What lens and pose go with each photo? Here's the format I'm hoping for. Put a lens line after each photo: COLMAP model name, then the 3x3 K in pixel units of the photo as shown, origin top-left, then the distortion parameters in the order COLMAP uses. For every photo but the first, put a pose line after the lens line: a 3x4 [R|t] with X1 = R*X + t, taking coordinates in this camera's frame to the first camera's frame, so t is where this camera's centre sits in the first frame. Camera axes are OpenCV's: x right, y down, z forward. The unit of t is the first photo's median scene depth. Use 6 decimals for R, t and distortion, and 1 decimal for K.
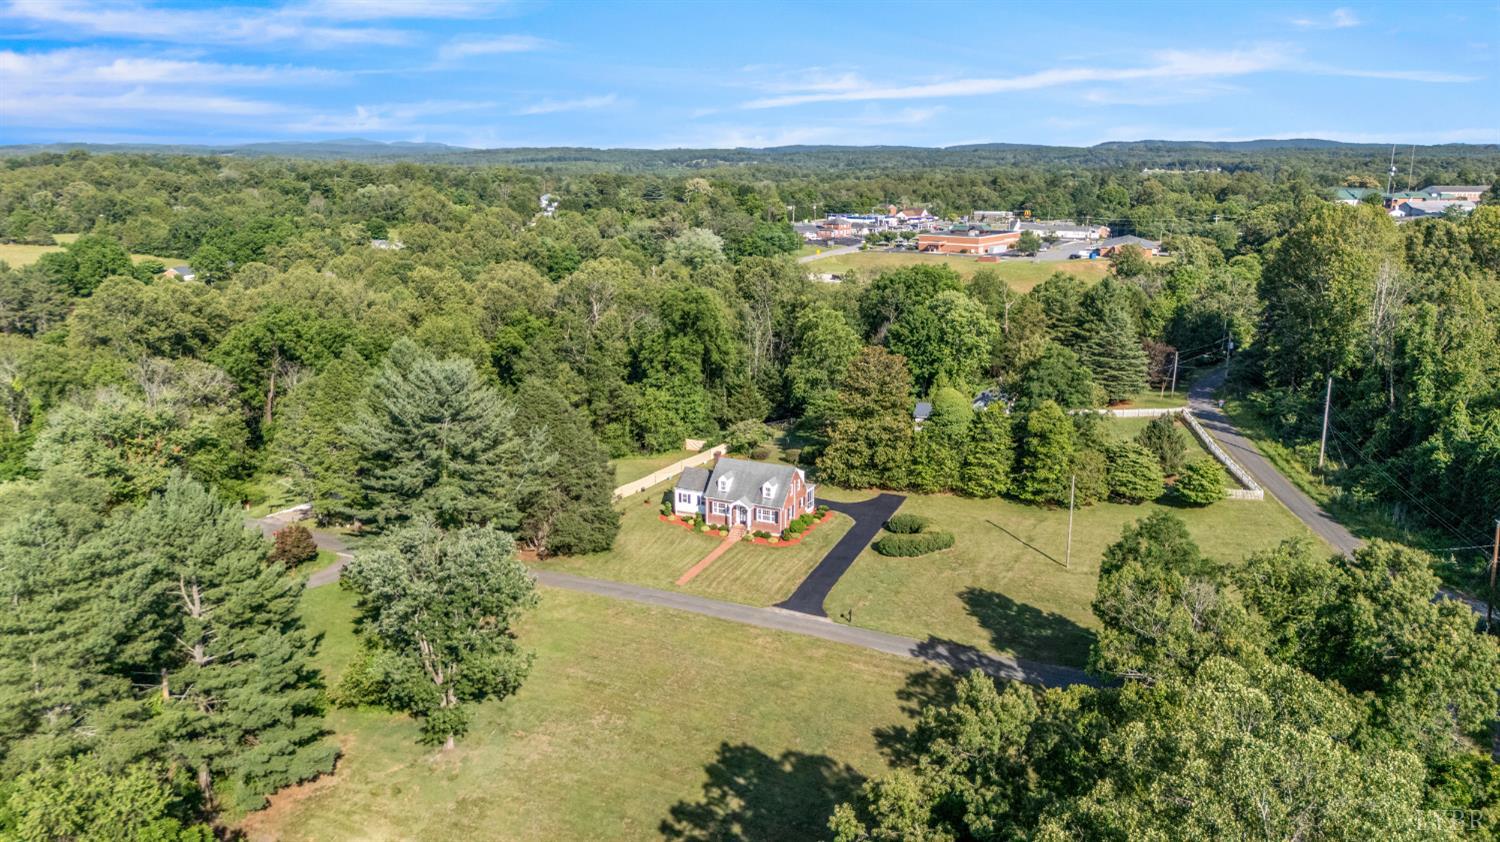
lens RADIAL K [[1107.4, 0, 751.5], [0, 1107.4, 415.3], [0, 0, 1]] dist [0.050282, -0.043674]
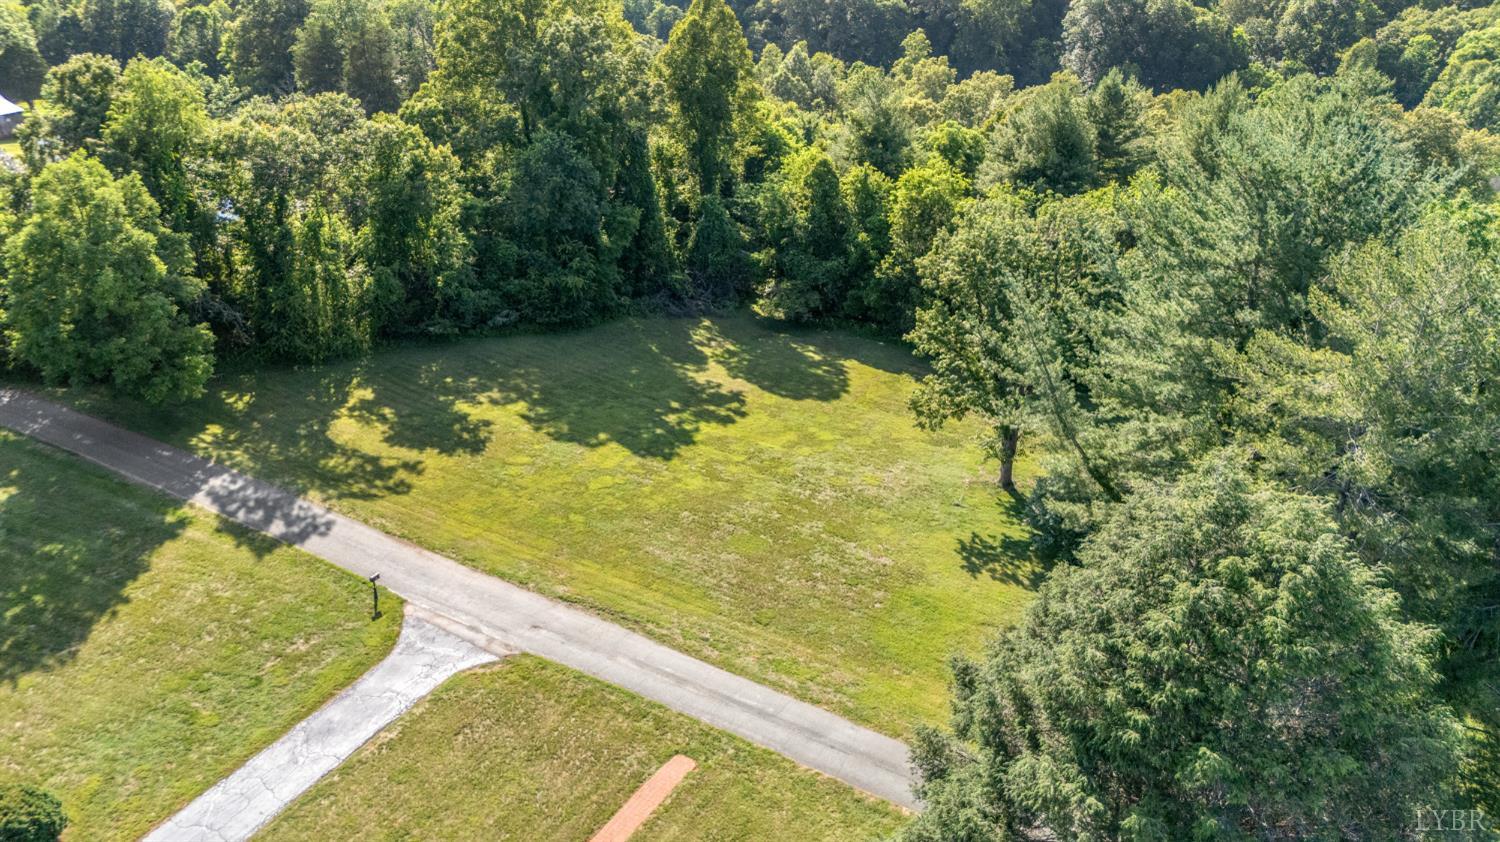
lens RADIAL K [[1107.4, 0, 758.6], [0, 1107.4, 413.2], [0, 0, 1]] dist [0.050282, -0.043674]
pose [[-0.996326, -0.051600, 0.068358, -0.118941], [0.005238, 0.759936, 0.649977, -0.213512], [-0.085486, 0.647946, -0.756874, 1.302381]]
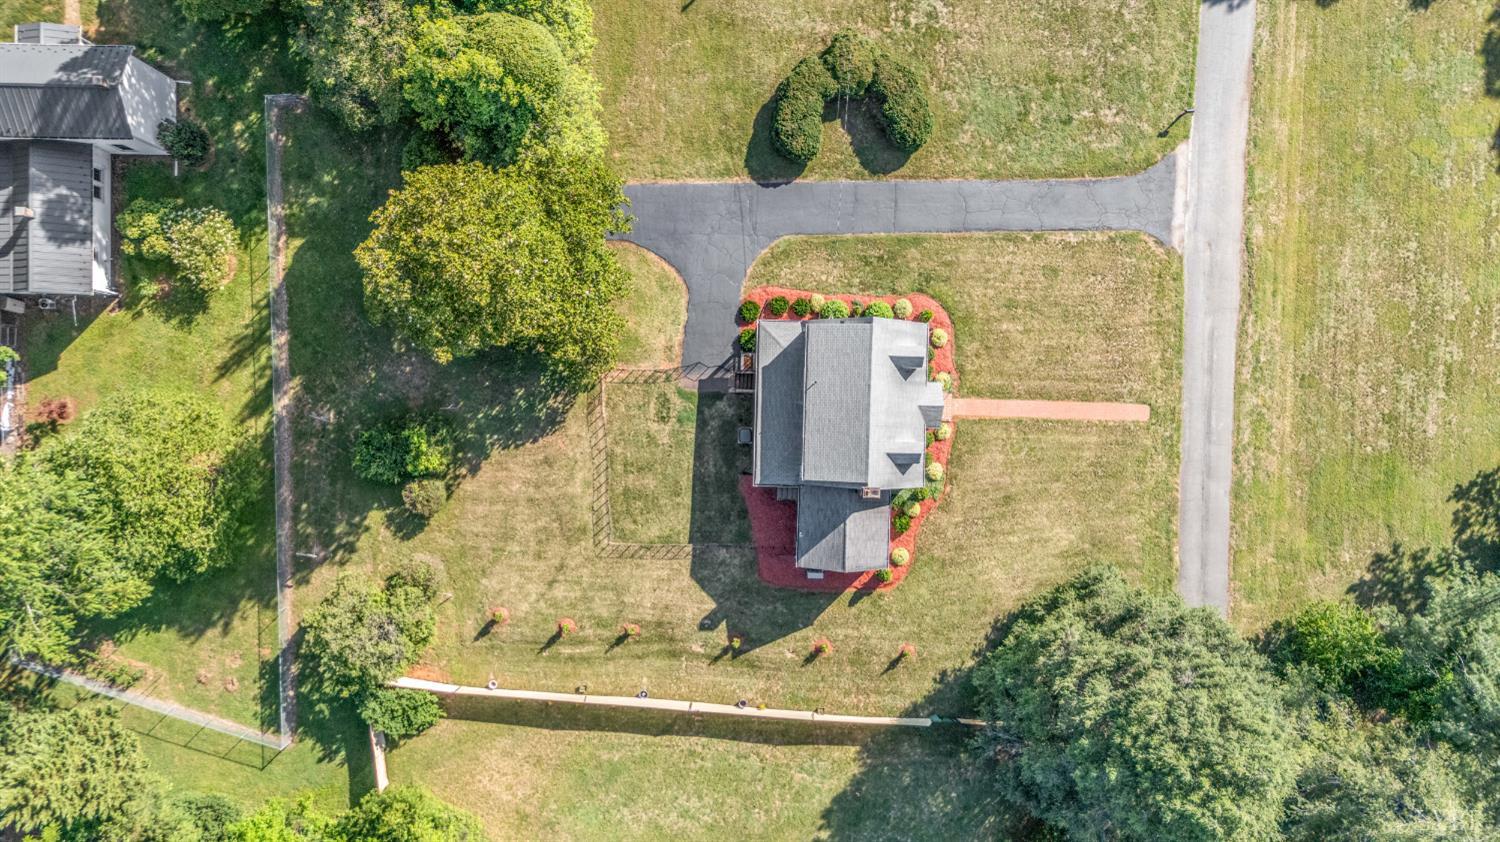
lens RADIAL K [[1107.4, 0, 757.0], [0, 1107.4, 412.1], [0, 0, 1]] dist [0.050282, -0.043674]
pose [[-0.394943, -0.918505, -0.019172, 0.037612], [0.214414, -0.112447, 0.970248, -0.543180], [-0.893334, 0.379082, 0.241351, 1.116577]]
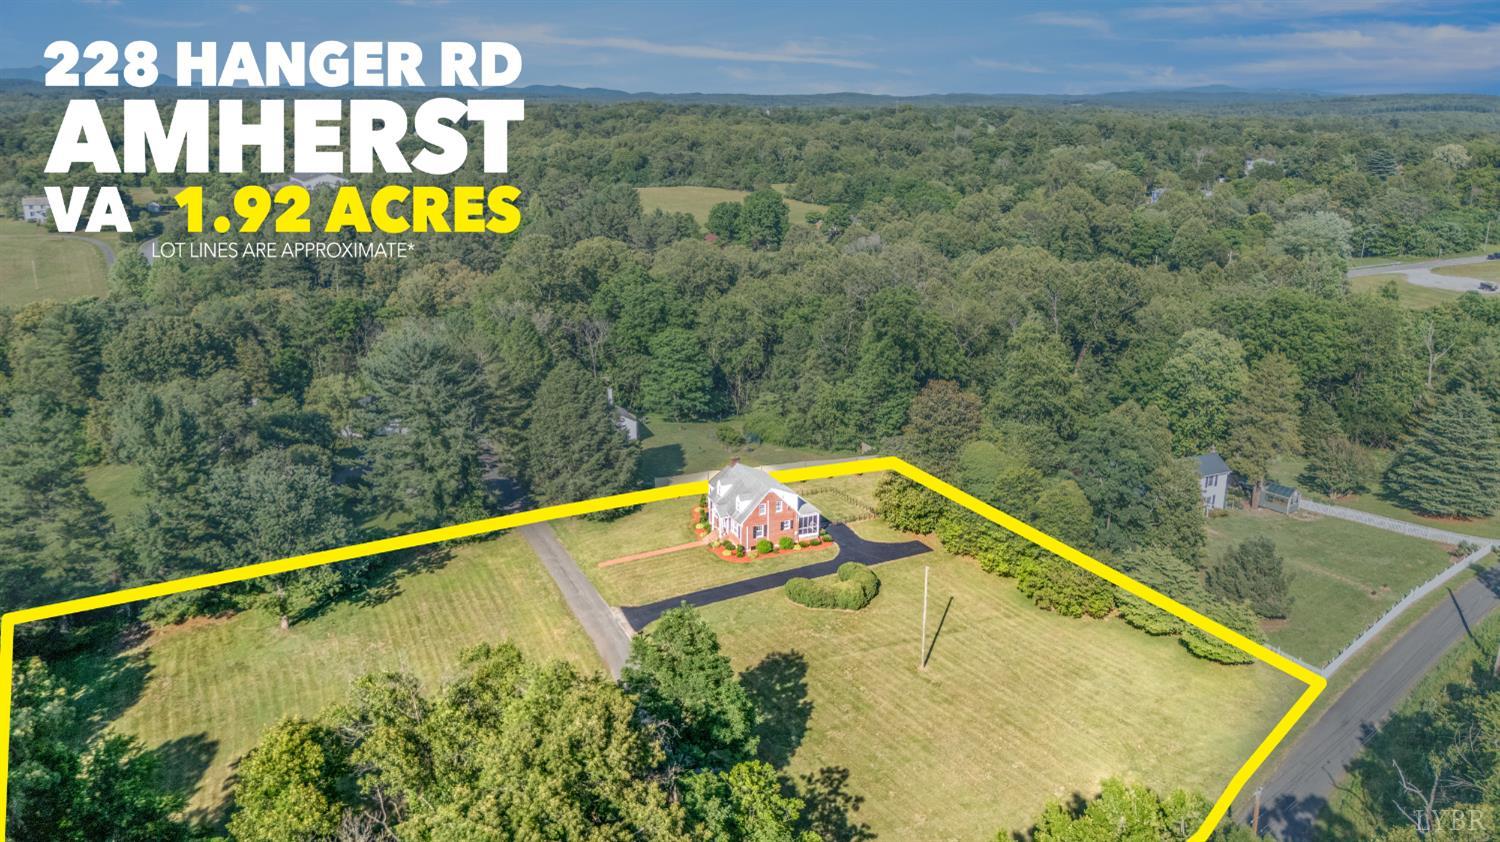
lens RADIAL K [[1107.4, 0, 753.0], [0, 1107.4, 418.8], [0, 0, 1]] dist [0.050282, -0.043674]
pose [[0.758355, 0.182485, -0.625777, 0.754073], [-0.155007, 0.982961, 0.098798, -0.128592], [0.633144, 0.022075, 0.773719, 0.271139]]
